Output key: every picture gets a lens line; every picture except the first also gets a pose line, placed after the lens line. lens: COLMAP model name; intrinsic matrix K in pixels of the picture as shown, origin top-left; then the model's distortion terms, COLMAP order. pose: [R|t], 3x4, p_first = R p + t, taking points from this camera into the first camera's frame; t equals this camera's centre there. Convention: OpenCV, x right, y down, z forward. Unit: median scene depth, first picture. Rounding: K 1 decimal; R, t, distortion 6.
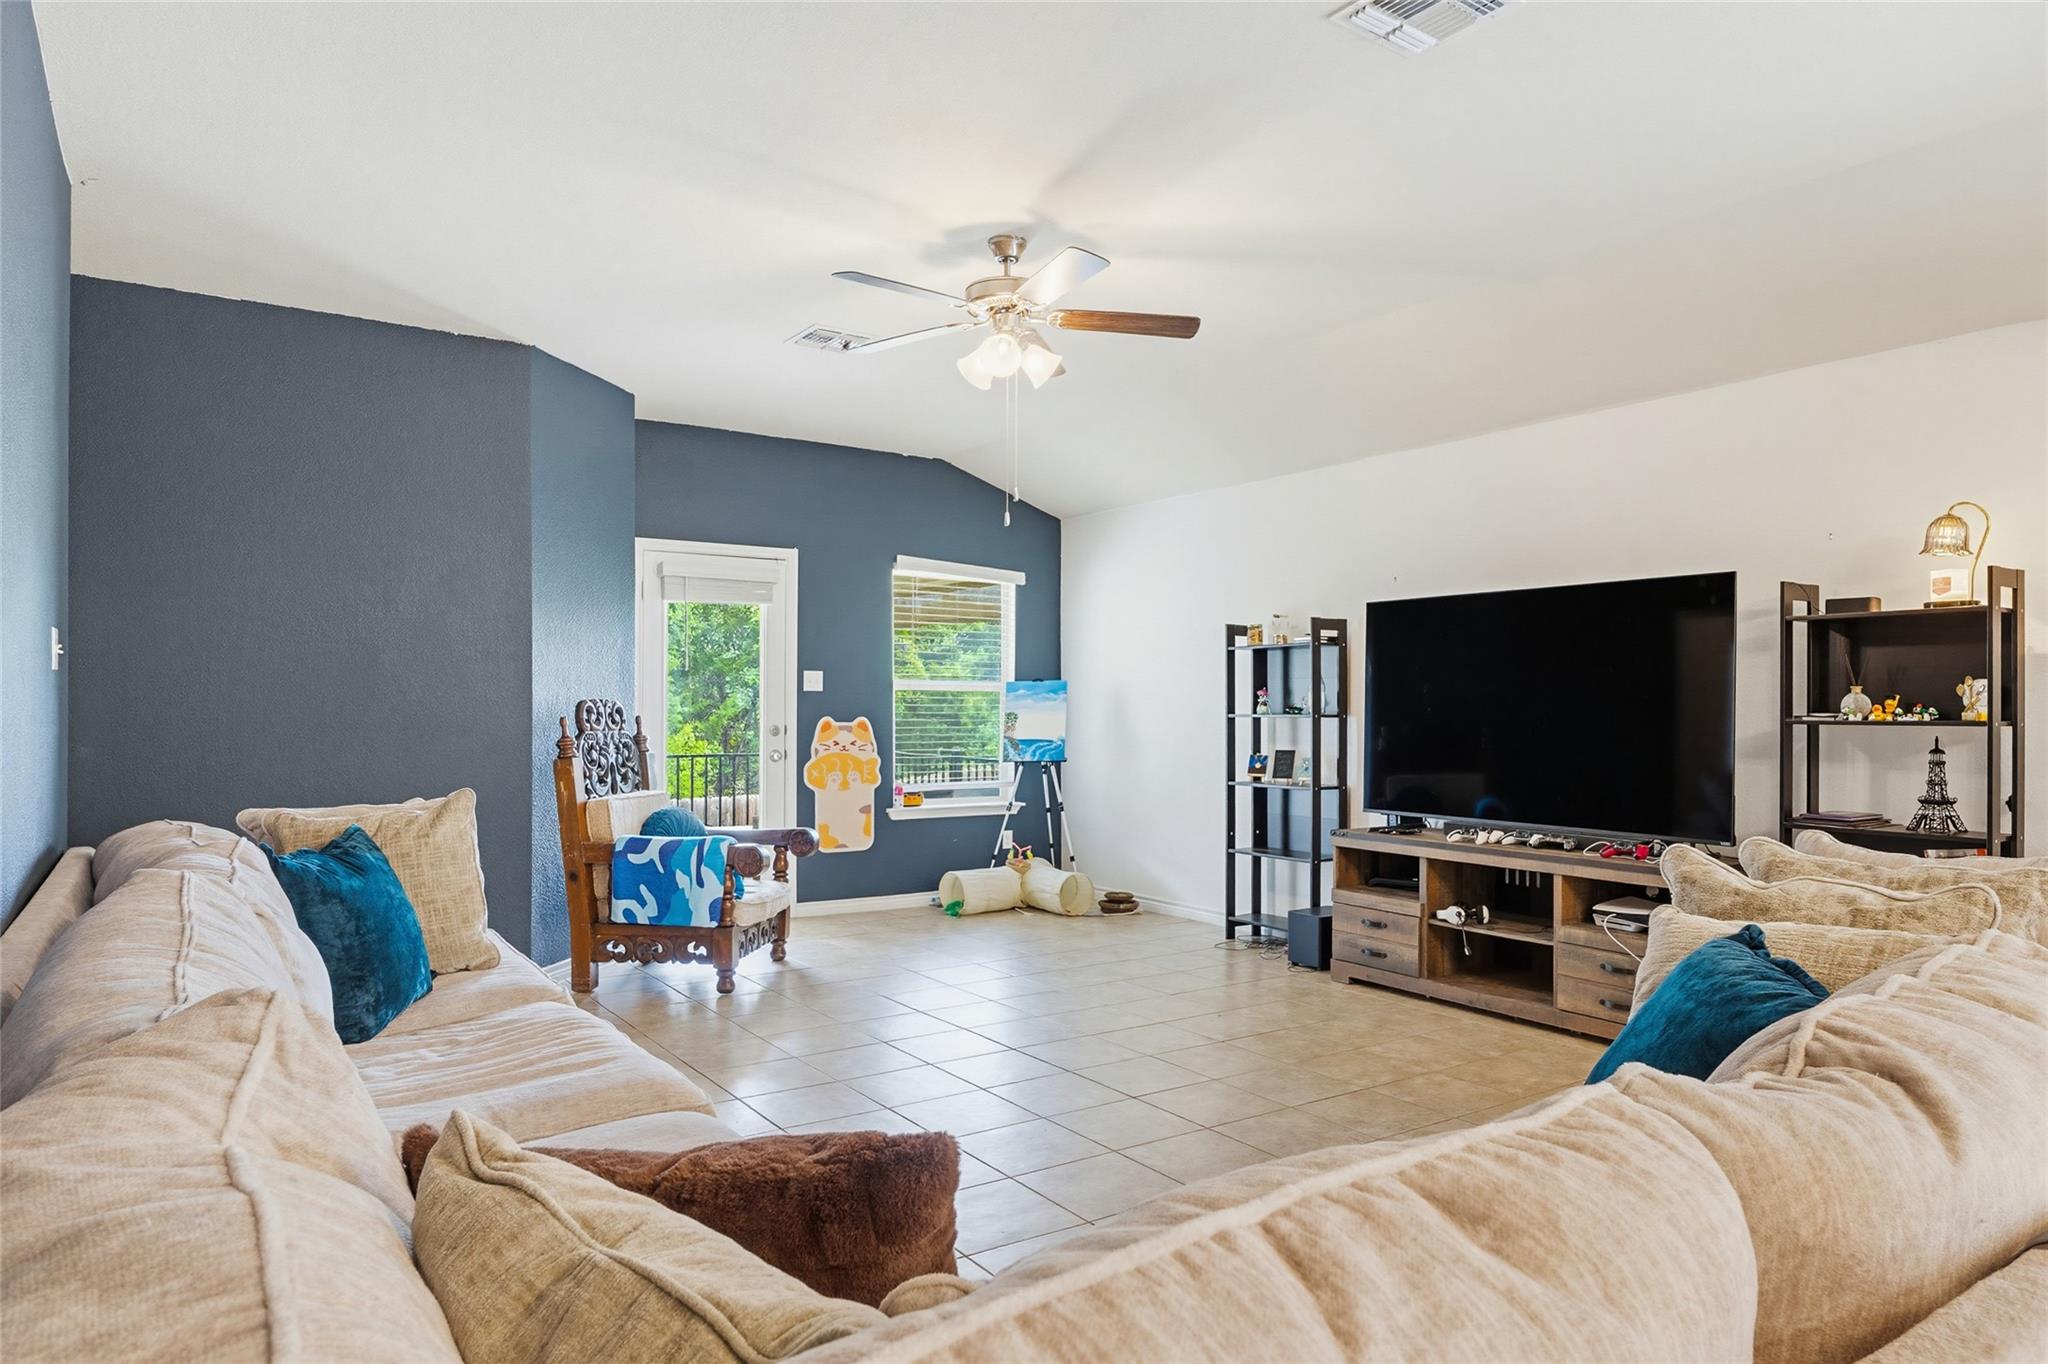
lens RADIAL K [[1260.7, 0, 1041.2], [0, 1260.7, 700.4], [0, 0, 1]] dist [0.021511, -0.001159]
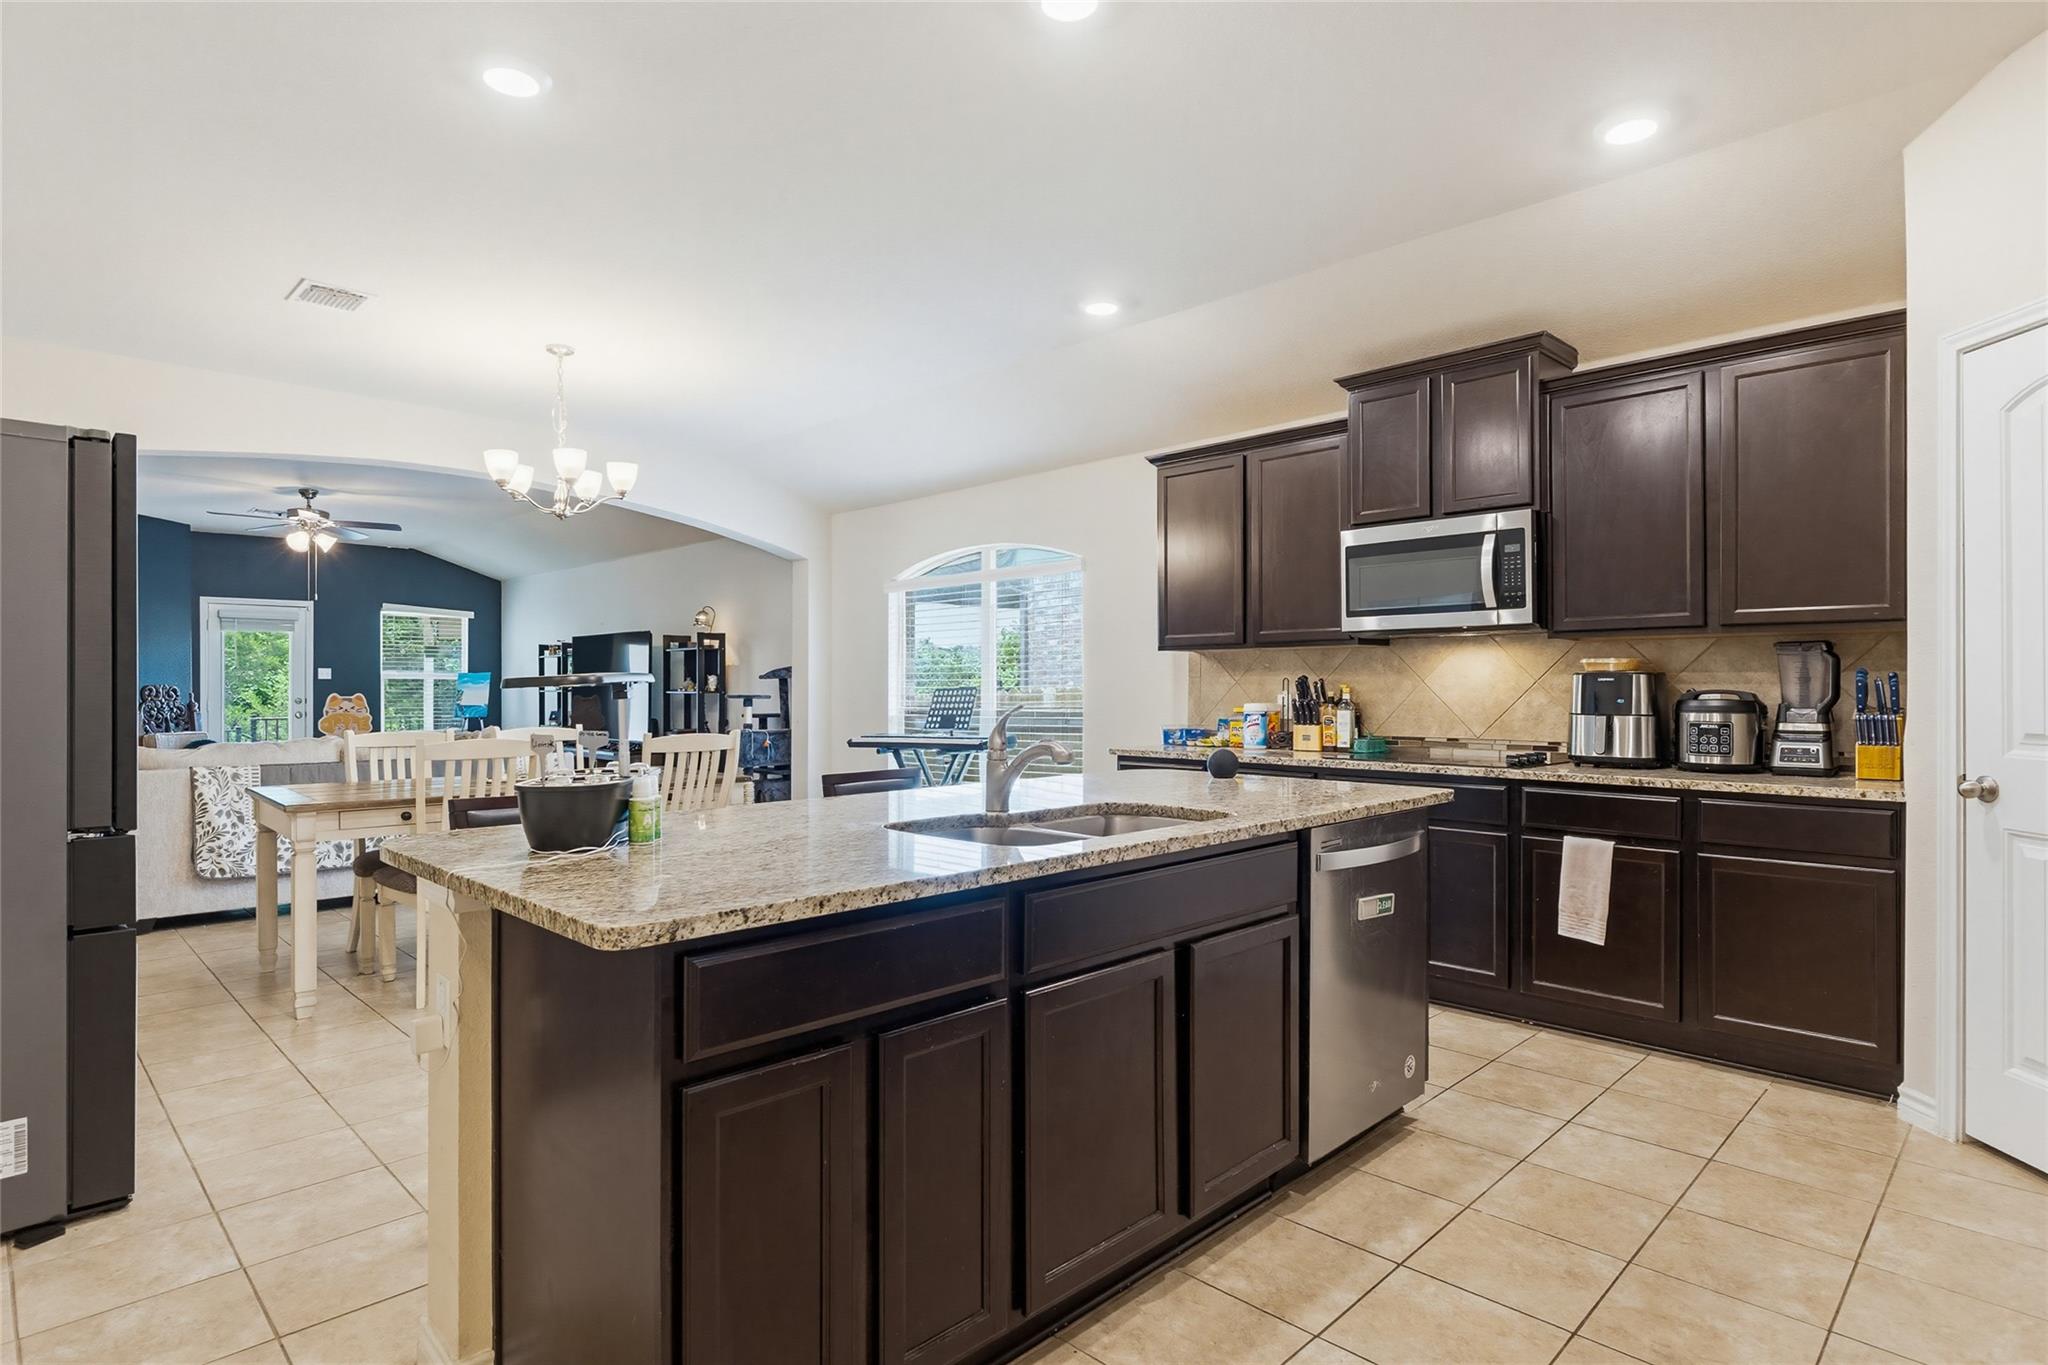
lens RADIAL K [[1061.1, 0, 1024.7], [0, 1061.1, 681.2], [0, 0, 1]] dist [0.001910, -0.000305]
pose [[0.982917, -0.004628, 0.183993, 0.532695], [0.004742, 0.999989, -0.000180, 0.000443], [-0.183990, 0.001049, 0.982927, -0.693548]]
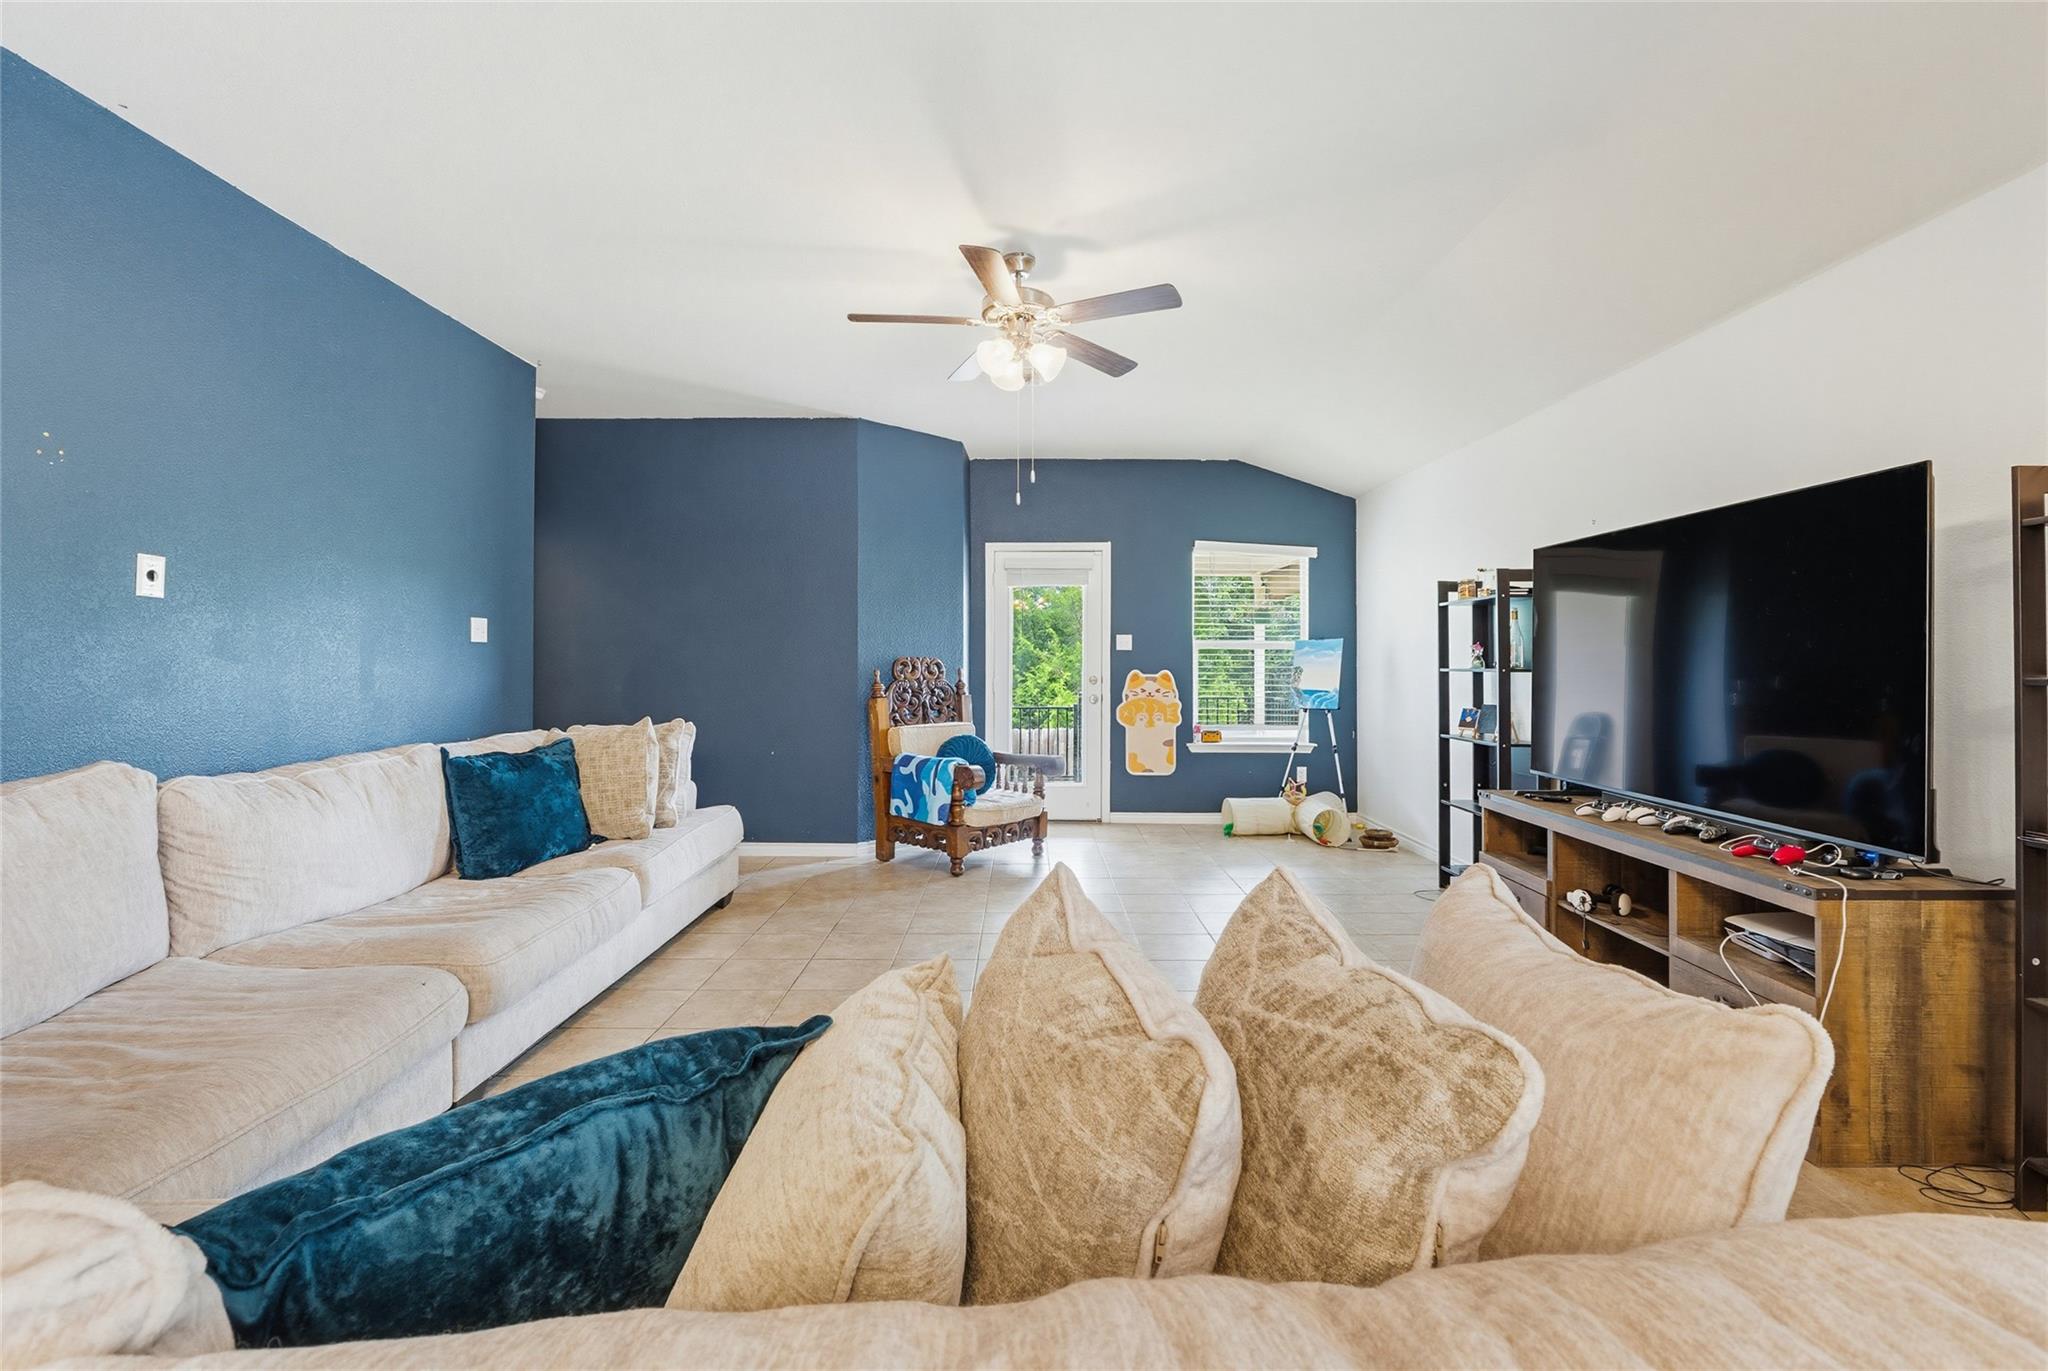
lens RADIAL K [[870.6, 0, 1026.3], [0, 870.6, 642.8], [0, 0, 1]] dist [-0.005014, 0.000203]
pose [[0.825057, -0.014575, -0.564862, 0.245807], [0.004211, 0.999798, -0.019647, 0.002365], [0.565034, 0.013831, 0.824951, 0.202872]]
